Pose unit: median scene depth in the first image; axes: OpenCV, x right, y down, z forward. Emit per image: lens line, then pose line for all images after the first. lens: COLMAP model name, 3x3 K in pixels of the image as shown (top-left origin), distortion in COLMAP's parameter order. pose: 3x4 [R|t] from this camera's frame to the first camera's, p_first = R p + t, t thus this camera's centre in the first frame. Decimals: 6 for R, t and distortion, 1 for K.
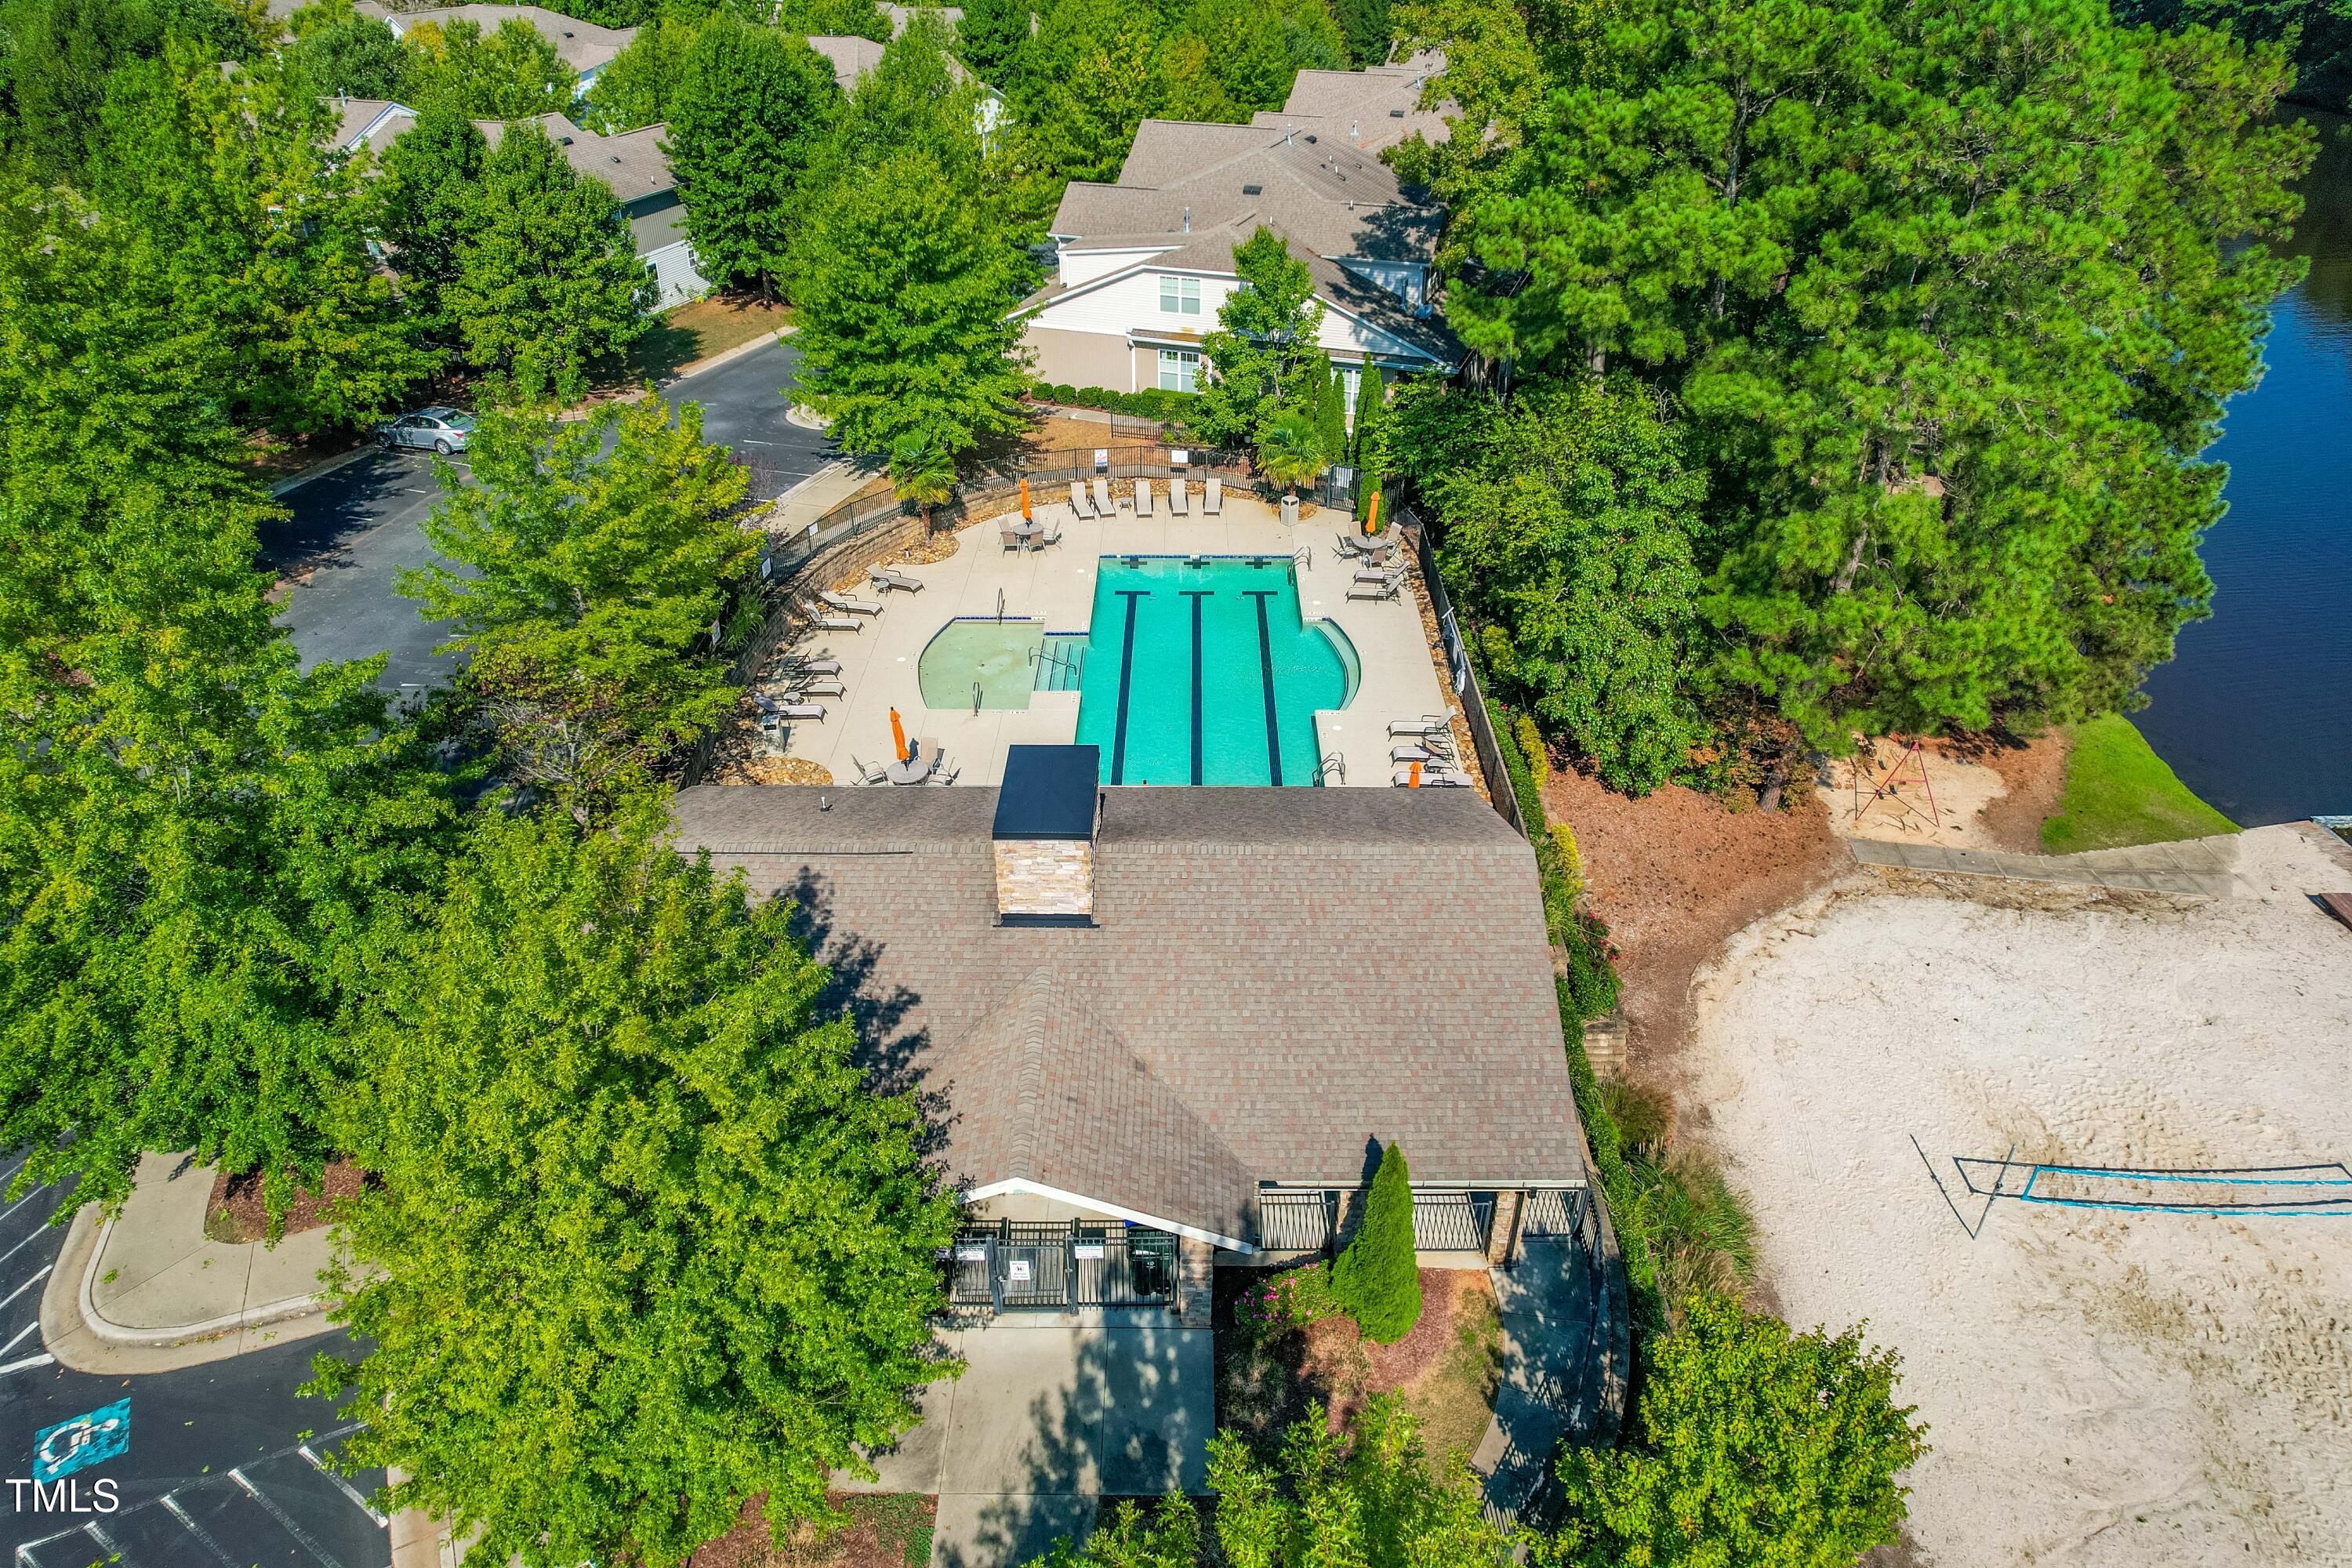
lens RADIAL K [[1479.0, 0, 1176.0], [0, 1479.0, 784.0], [0, 0, 1]] dist [-0.036602, 0.002018]
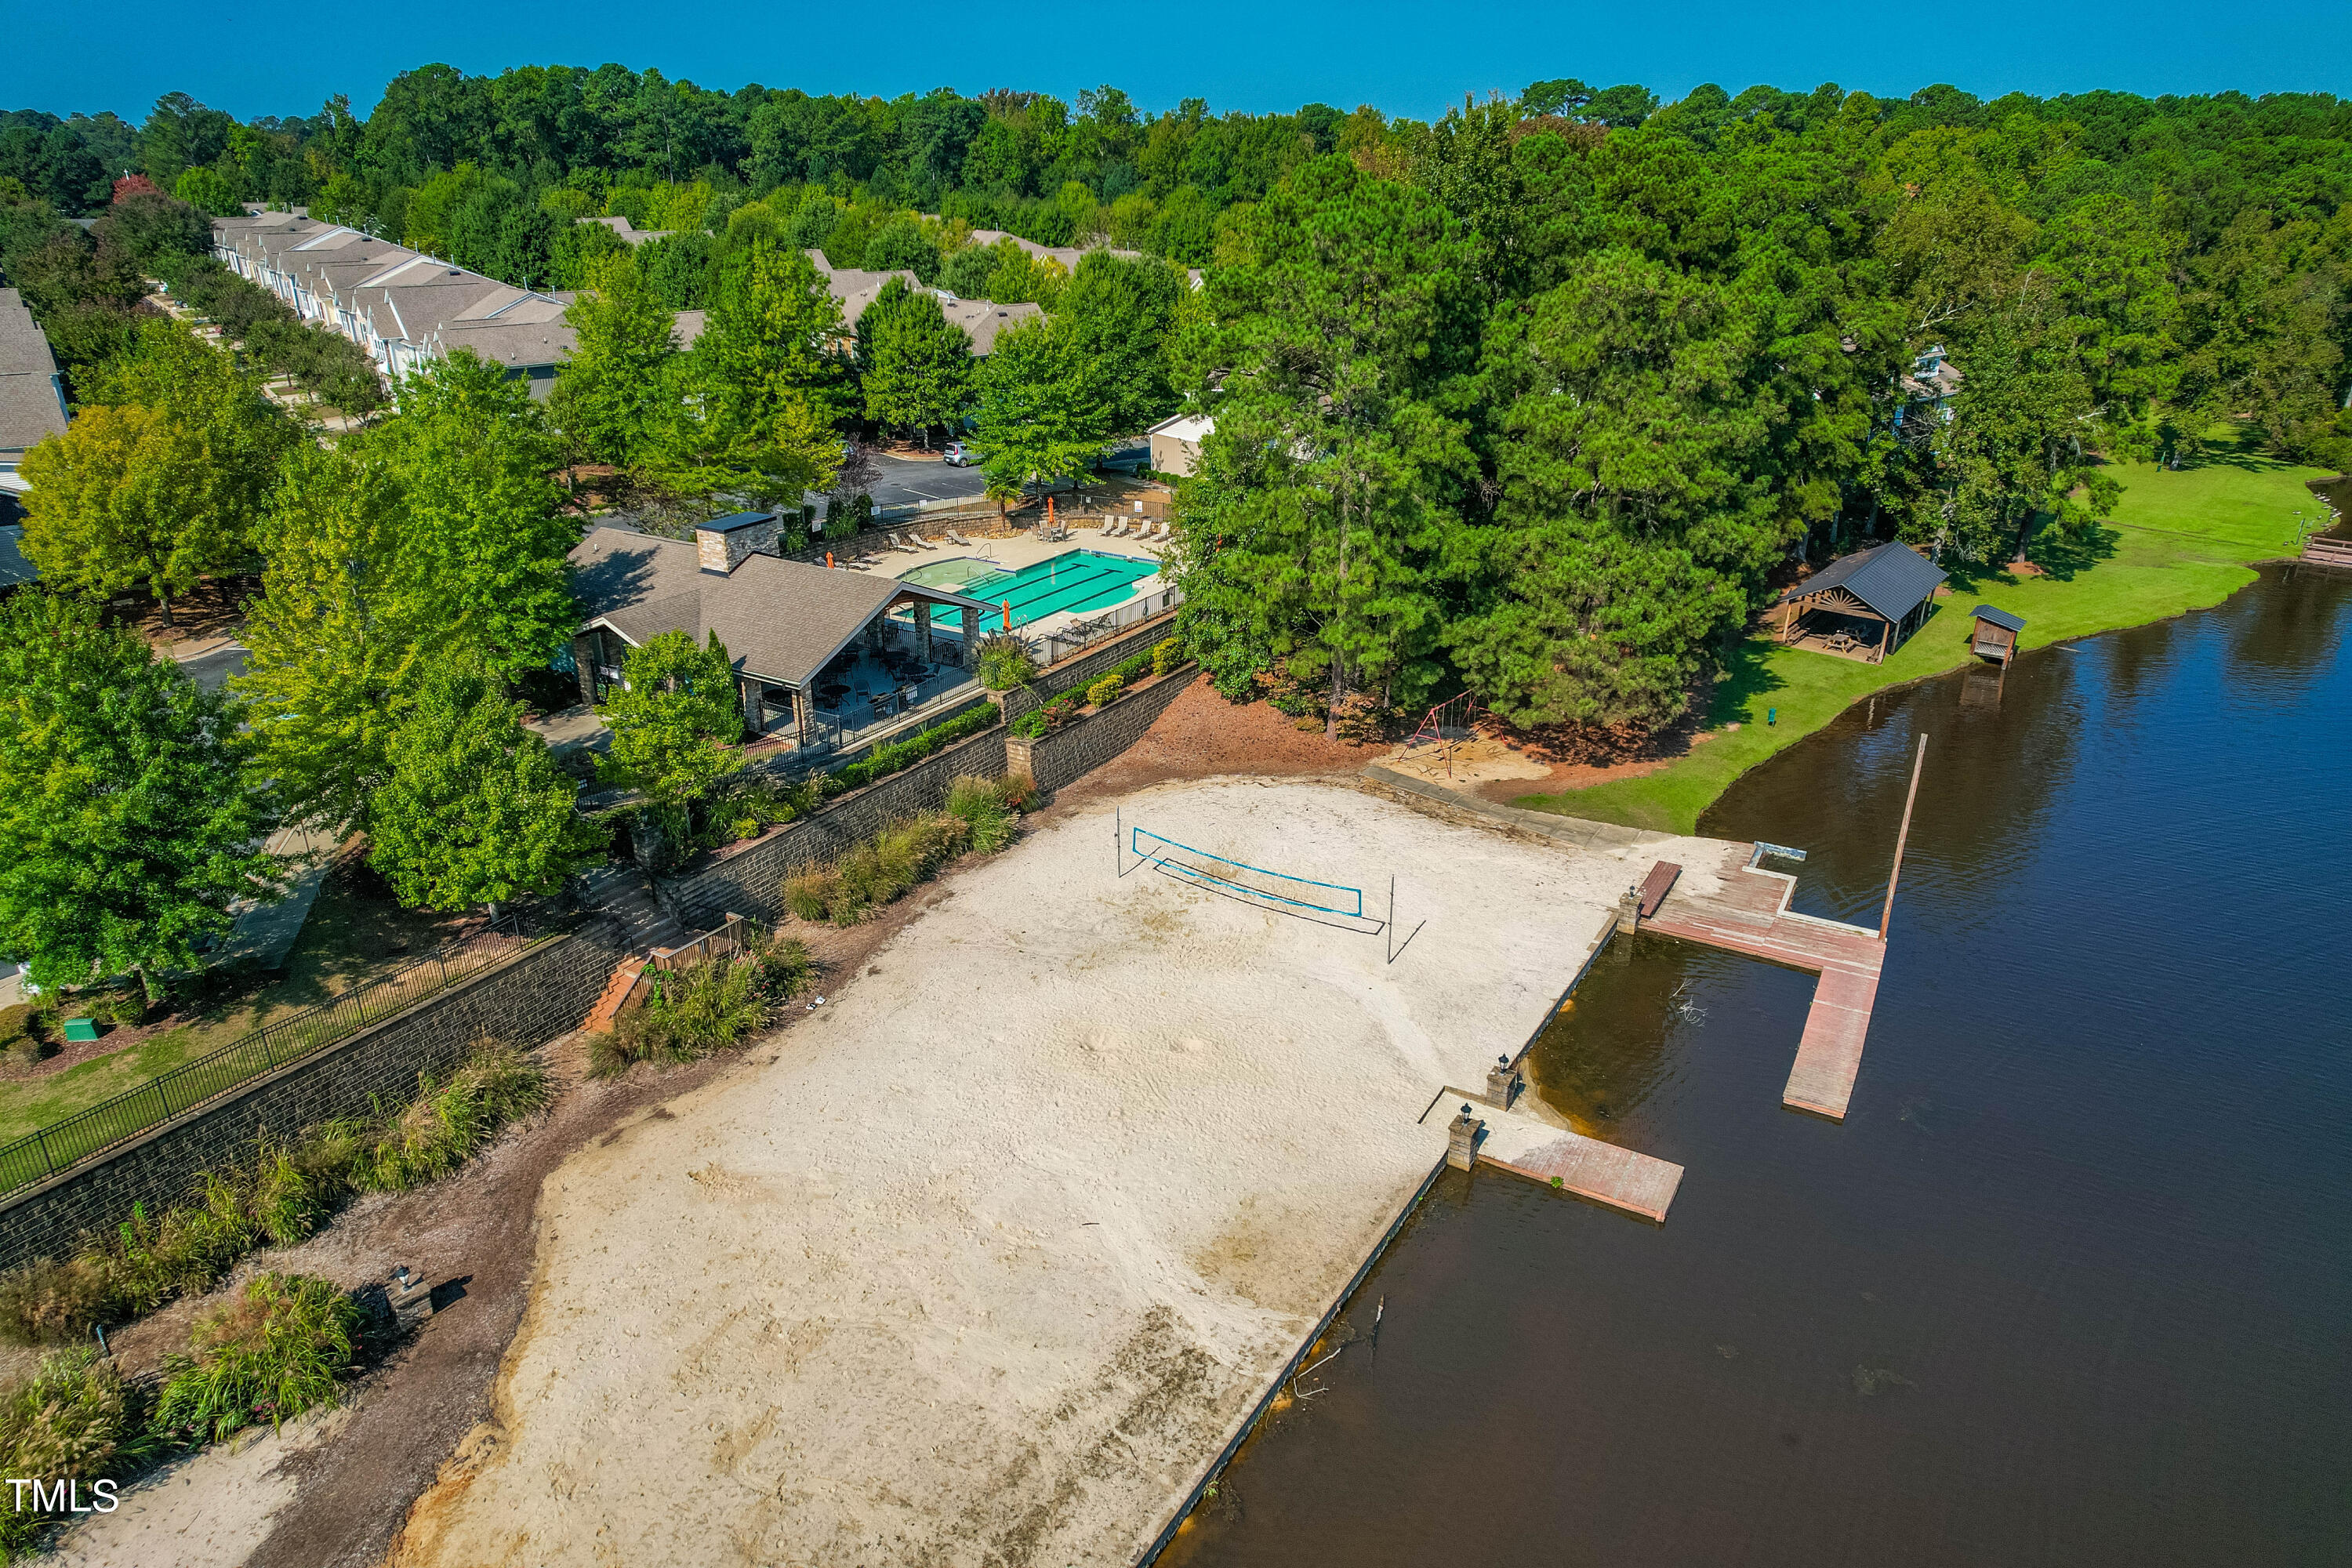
lens RADIAL K [[1479.0, 0, 1176.0], [0, 1479.0, 784.0], [0, 0, 1]] dist [-0.036602, 0.002018]
pose [[0.857717, 0.204170, -0.471843, 1.000999], [-0.277463, 0.956464, -0.090502, 0.246799], [0.432824, 0.208544, 0.877025, -0.385510]]
